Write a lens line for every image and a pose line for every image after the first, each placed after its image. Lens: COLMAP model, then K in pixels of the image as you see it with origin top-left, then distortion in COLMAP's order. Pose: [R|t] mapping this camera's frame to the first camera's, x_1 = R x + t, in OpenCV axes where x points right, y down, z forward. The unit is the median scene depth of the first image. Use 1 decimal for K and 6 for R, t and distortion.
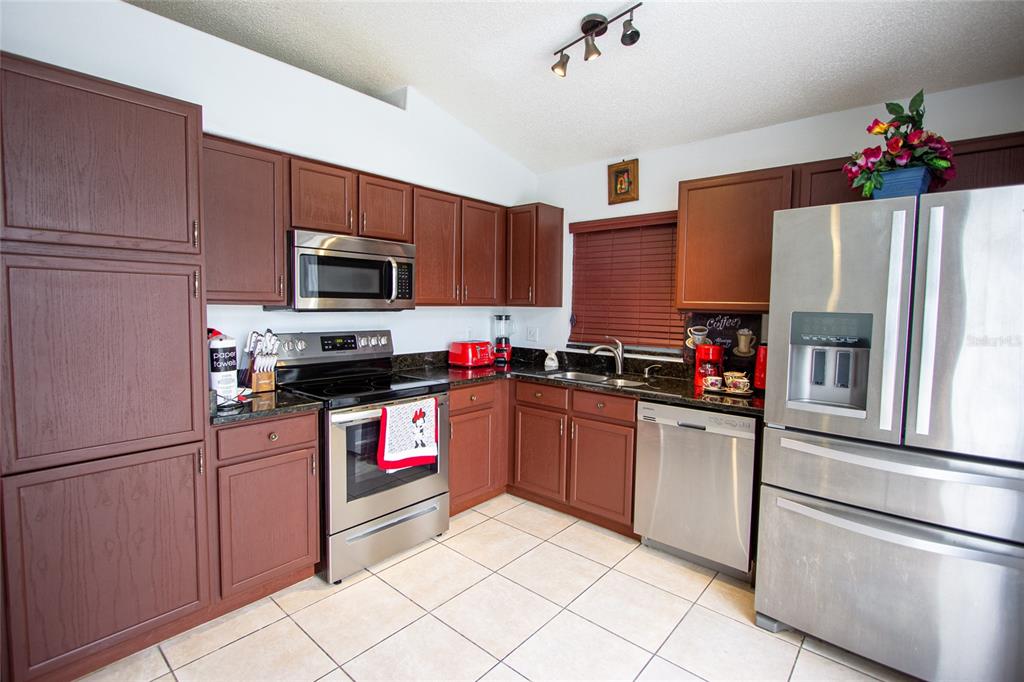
lens RADIAL K [[473.3, 0, 510.0], [0, 473.3, 333.8], [0, 0, 1]] dist [-0.018726, 0.002066]
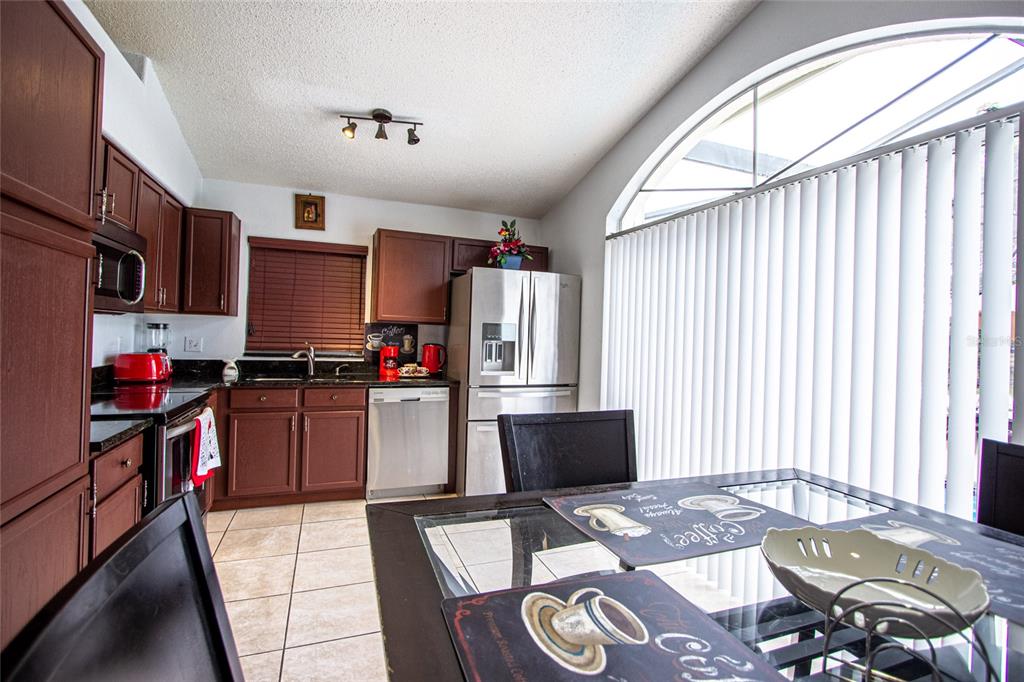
lens RADIAL K [[473.3, 0, 510.1], [0, 473.3, 334.5], [0, 0, 1]] dist [-0.018726, 0.002066]
pose [[0.468726, -0.000573, 0.883343, -0.662442], [0.031366, 0.999380, -0.015995, 0.021826], [-0.882786, 0.035204, 0.468454, 0.020703]]
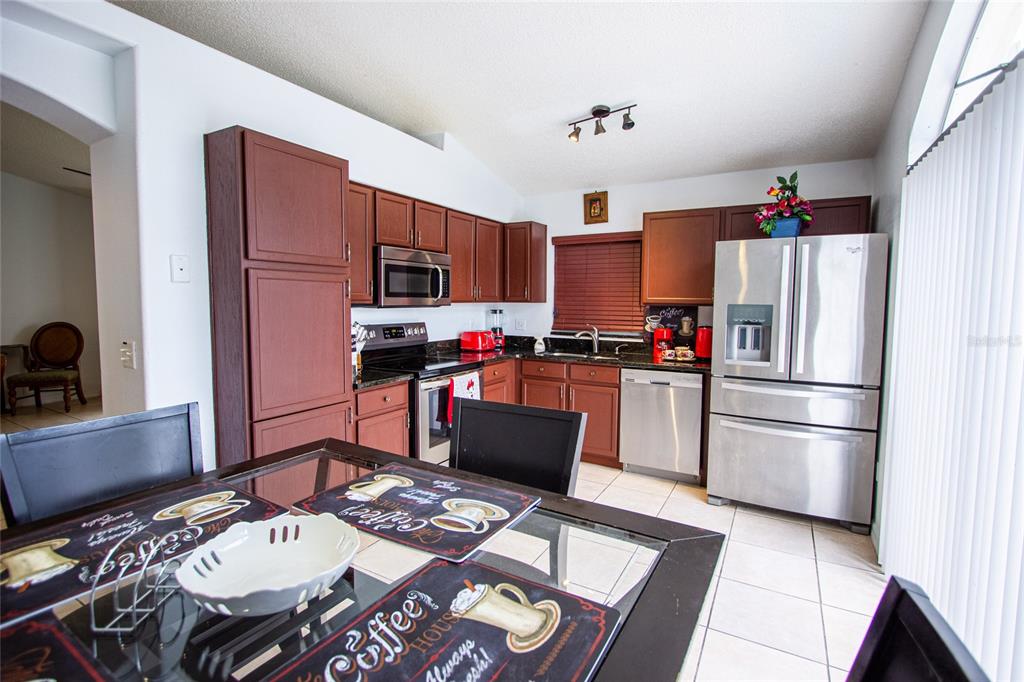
lens RADIAL K [[473.3, 0, 511.5], [0, 473.3, 334.4], [0, 0, 1]] dist [-0.018726, 0.002066]
pose [[0.981788, -0.021832, 0.188723, -0.293417], [0.019824, 0.999725, 0.012523, 0.014525], [-0.188944, -0.008554, 0.981951, -0.304808]]
